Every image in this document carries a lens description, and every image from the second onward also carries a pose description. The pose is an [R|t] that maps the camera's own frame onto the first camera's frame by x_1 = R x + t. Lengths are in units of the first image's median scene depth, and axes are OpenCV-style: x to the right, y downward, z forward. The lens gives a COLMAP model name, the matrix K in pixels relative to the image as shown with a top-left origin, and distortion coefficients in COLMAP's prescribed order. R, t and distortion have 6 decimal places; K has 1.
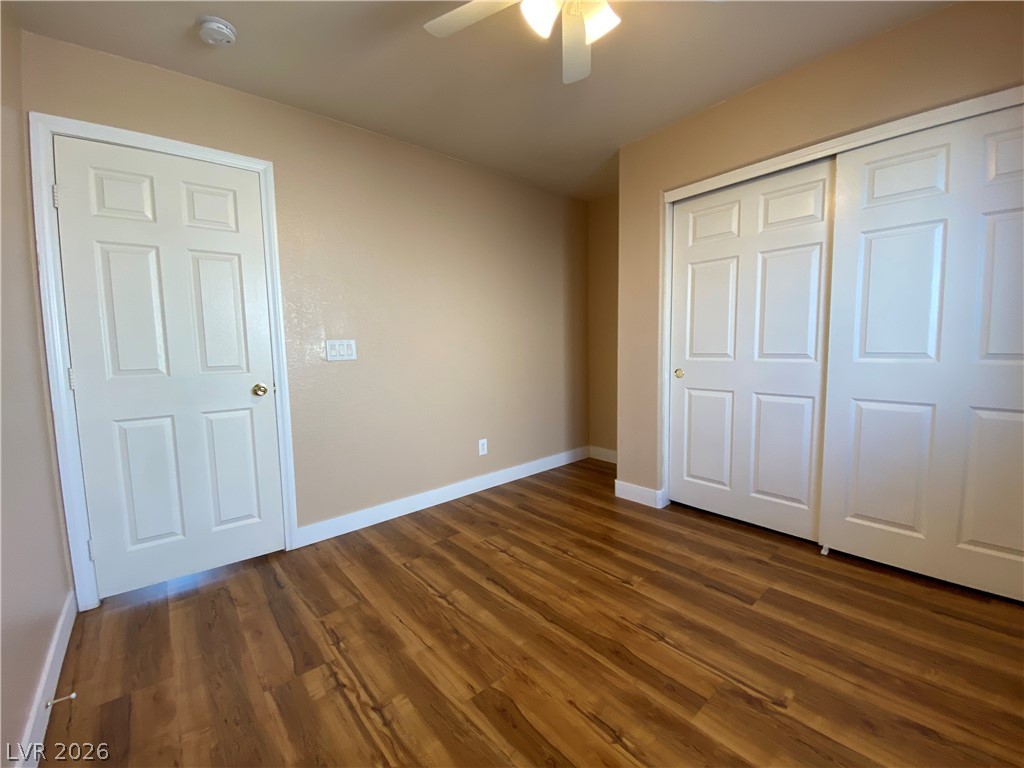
lens RADIAL K [[418.2, 0, 514.3], [0, 418.2, 387.9], [0, 0, 1]] dist [0.002822, -0.002579]
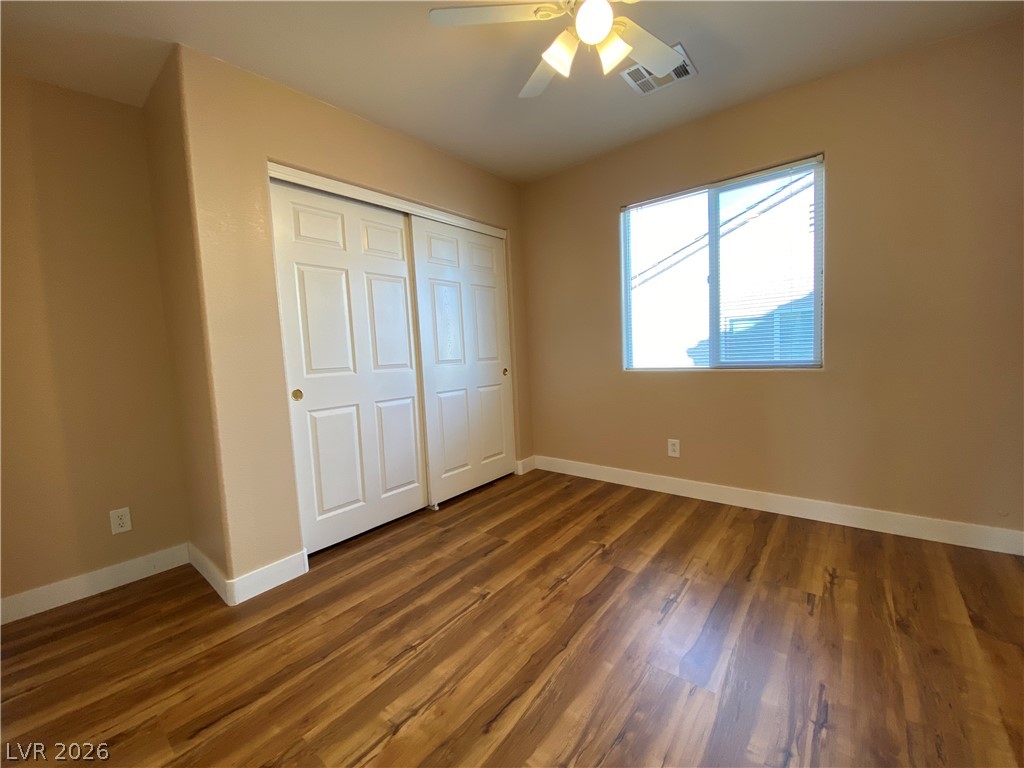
lens RADIAL K [[418.2, 0, 508.7], [0, 418.2, 386.3], [0, 0, 1]] dist [0.002822, -0.002579]
pose [[-0.175357, -0.064434, 0.982394, -0.643016], [0.149477, 0.984545, 0.091256, -0.089153], [-0.973091, 0.162848, -0.163015, 1.001424]]
